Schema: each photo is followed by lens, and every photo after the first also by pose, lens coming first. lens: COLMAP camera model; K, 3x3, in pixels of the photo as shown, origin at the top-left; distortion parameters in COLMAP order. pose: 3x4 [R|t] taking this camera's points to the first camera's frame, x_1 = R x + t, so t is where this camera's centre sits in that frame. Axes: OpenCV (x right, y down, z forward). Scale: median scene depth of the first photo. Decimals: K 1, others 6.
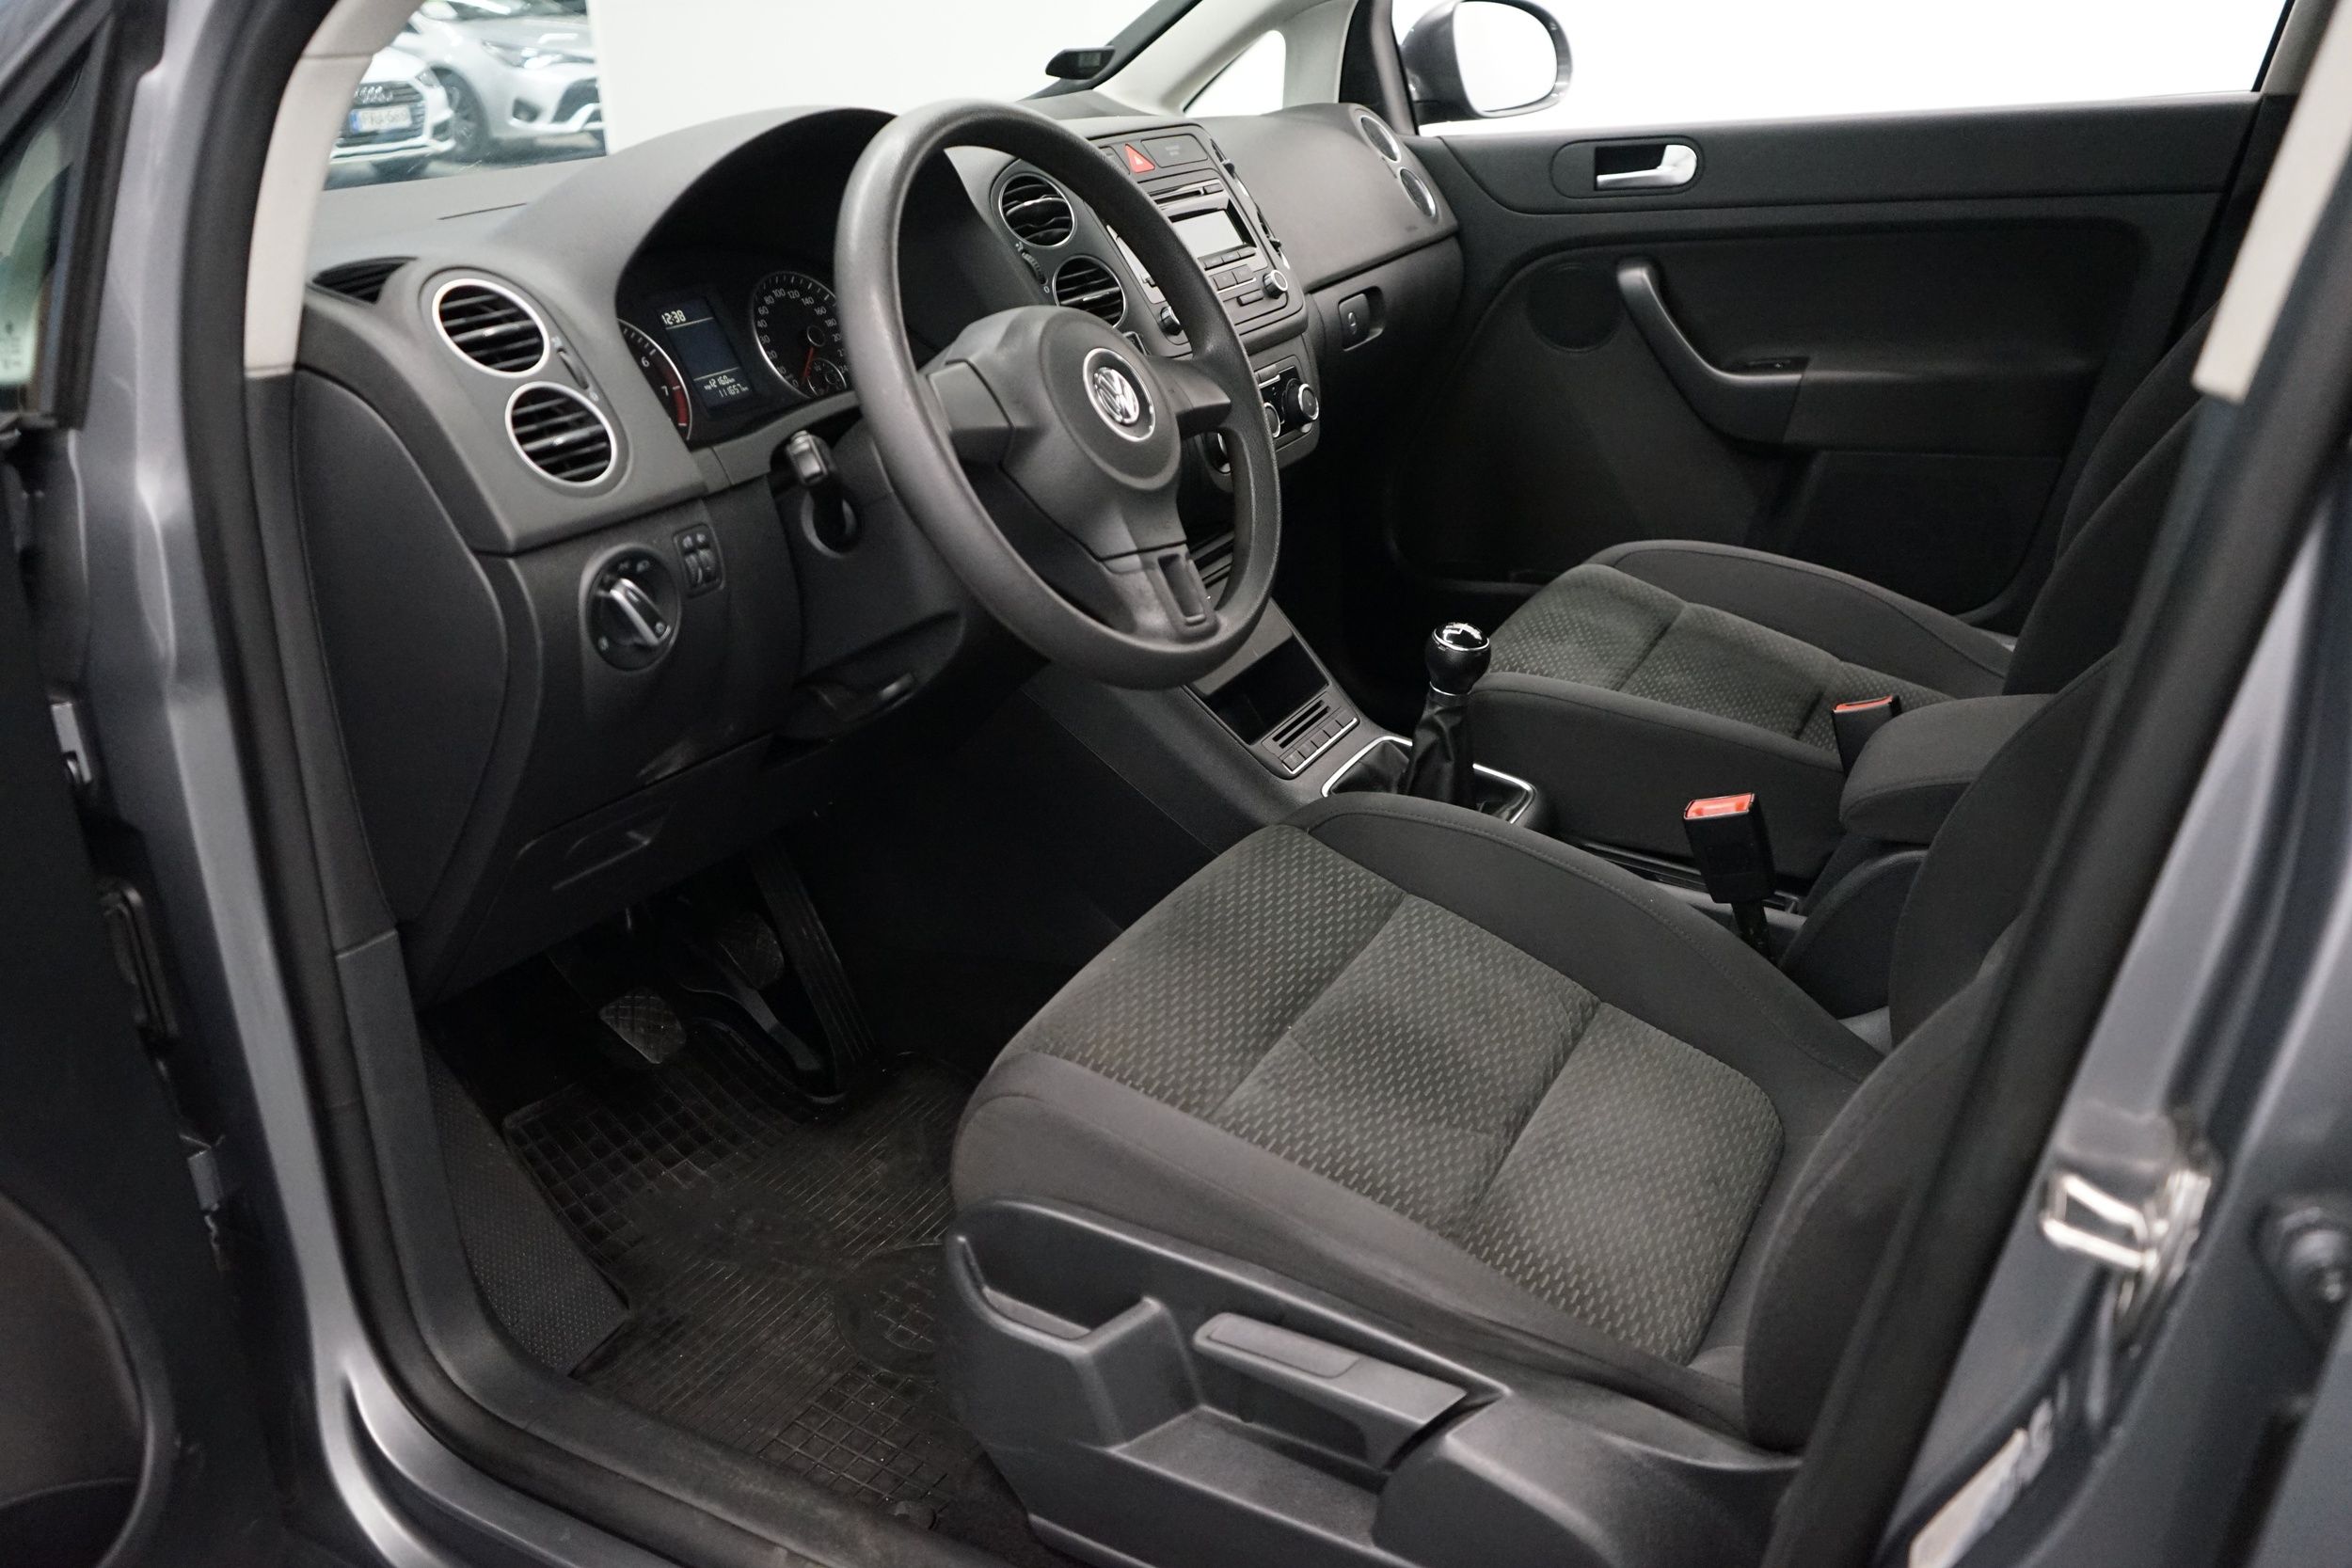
lens RADIAL K [[1868.1, 0, 1176.0], [0, 1868.1, 784.0], [0, 0, 1]] dist [0.003294, 0.004062]
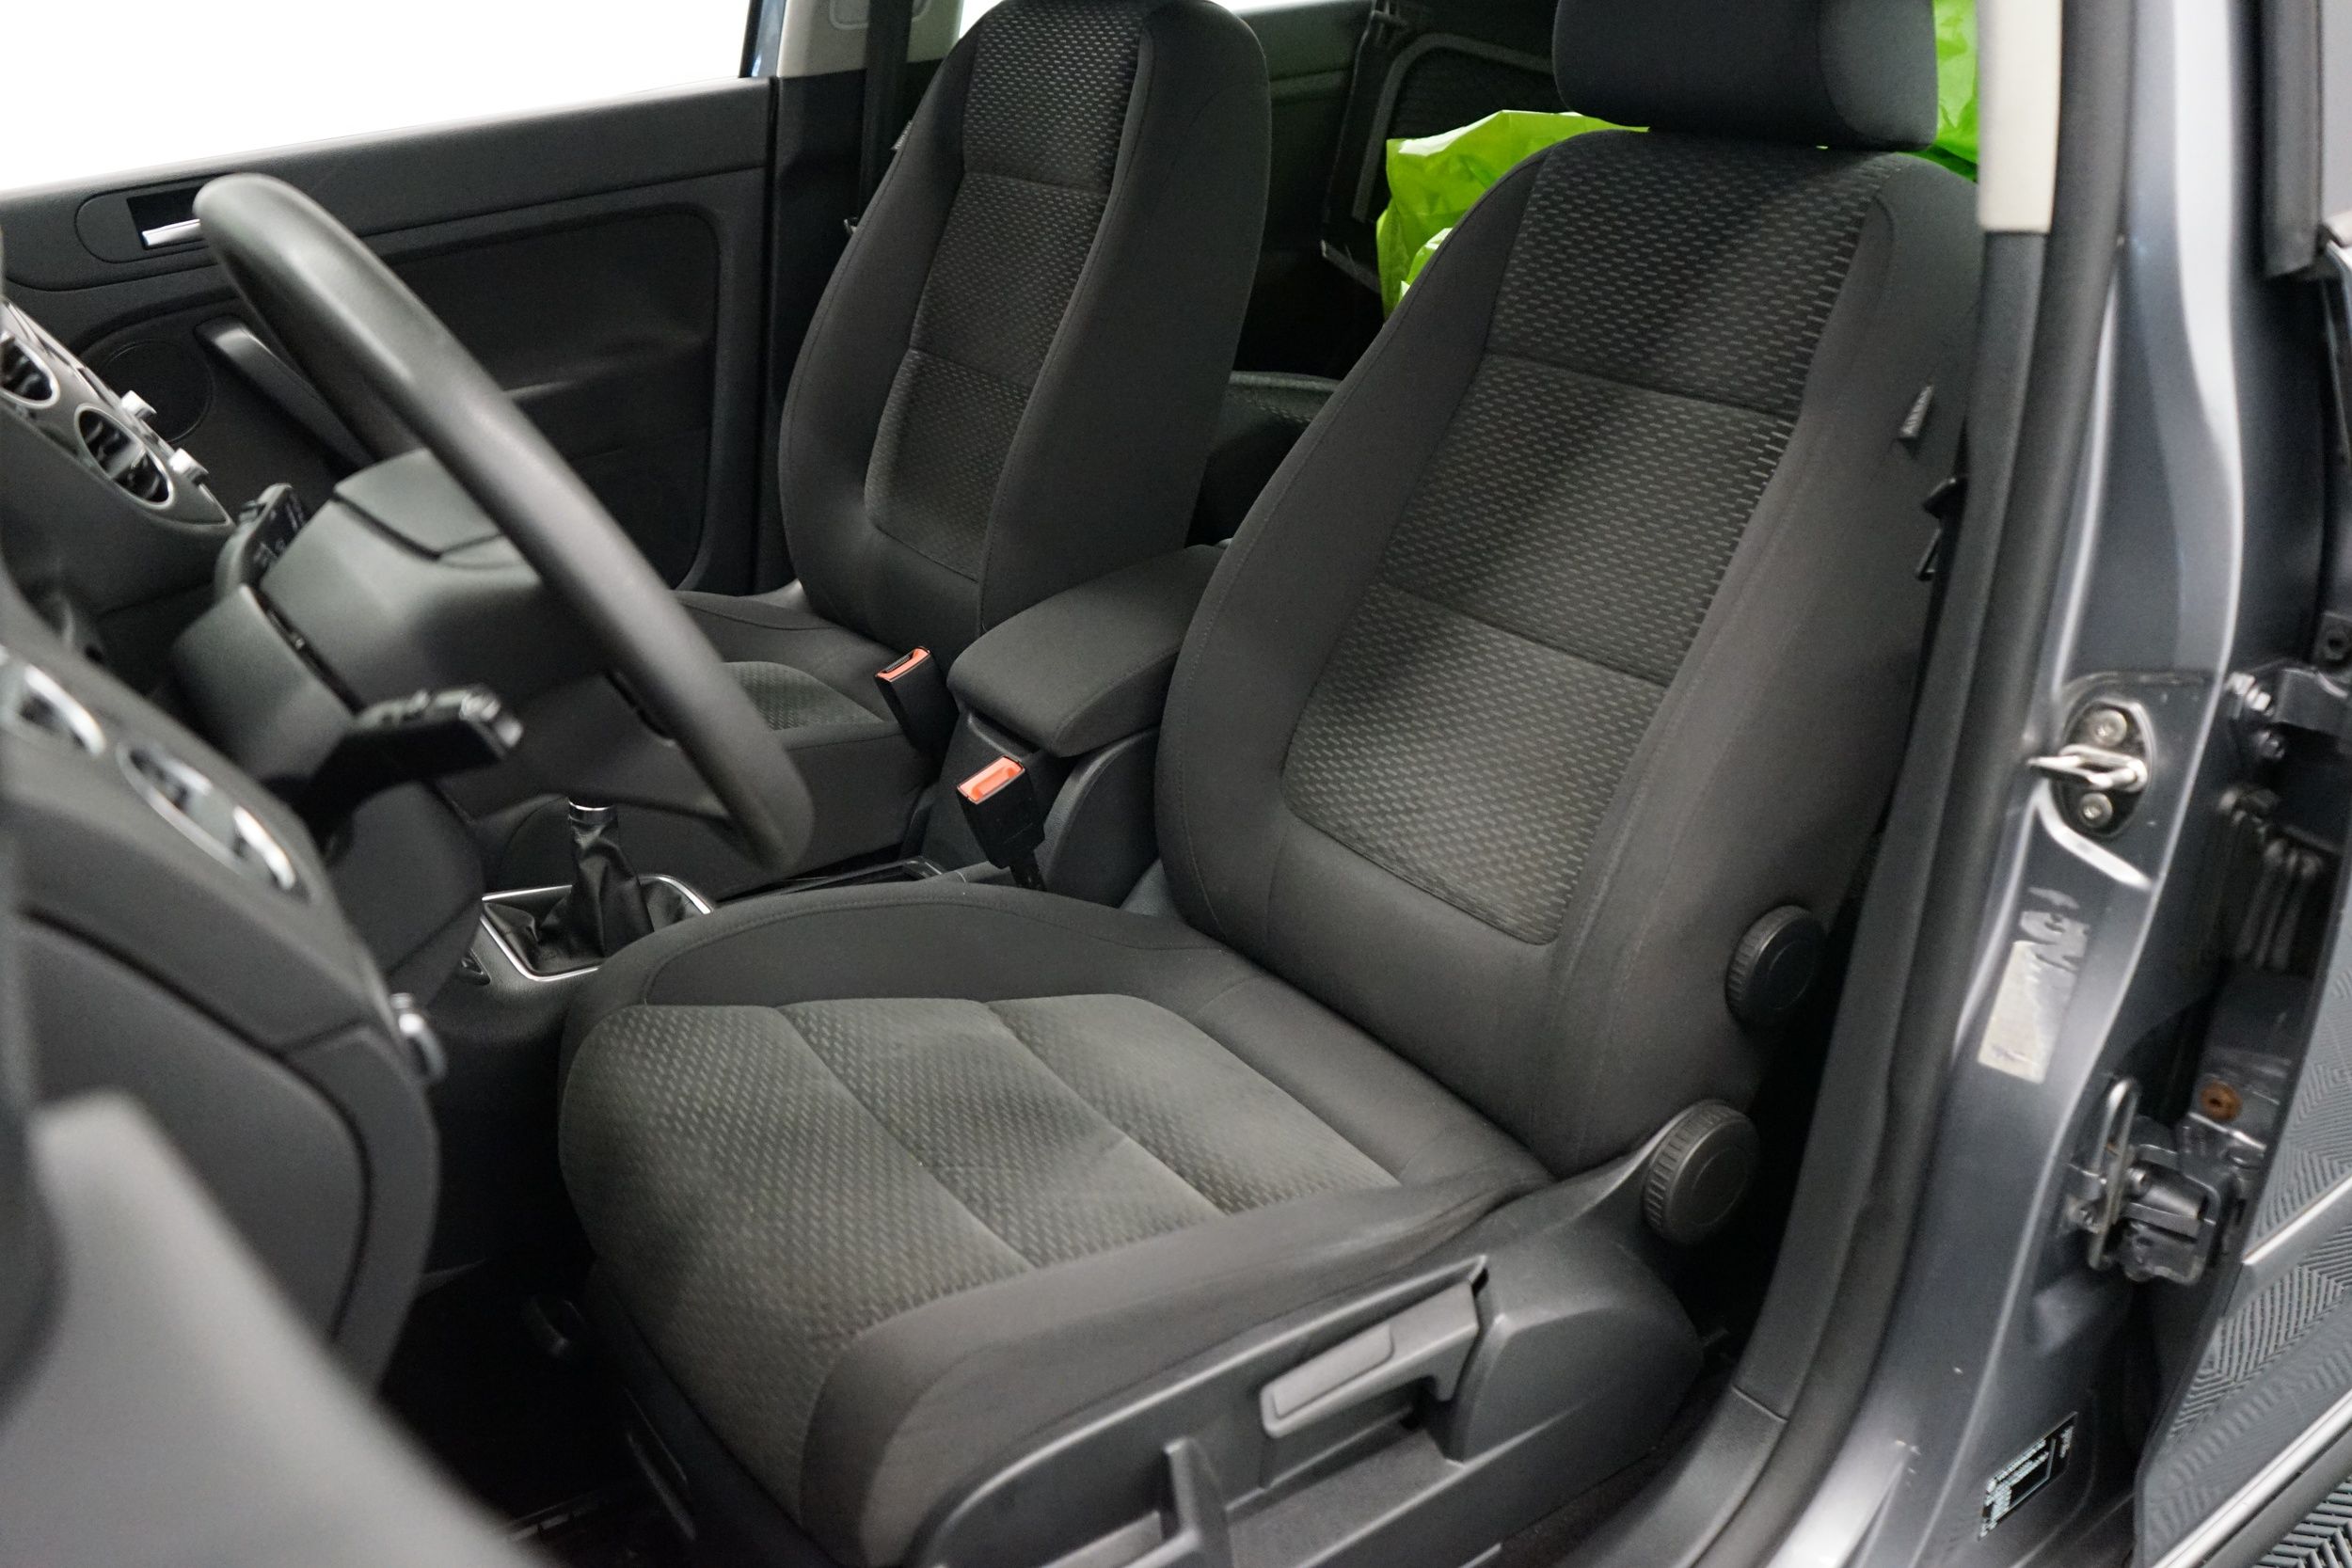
lens RADIAL K [[1868.1, 0, 1176.0], [0, 1868.1, 784.0], [0, 0, 1]] dist [0.003294, 0.004062]
pose [[0.486246, -0.370308, 0.791478, -0.460546], [0.366412, 0.908694, 0.200044, -0.149954], [-0.793289, 0.192737, 0.577534, 0.301228]]
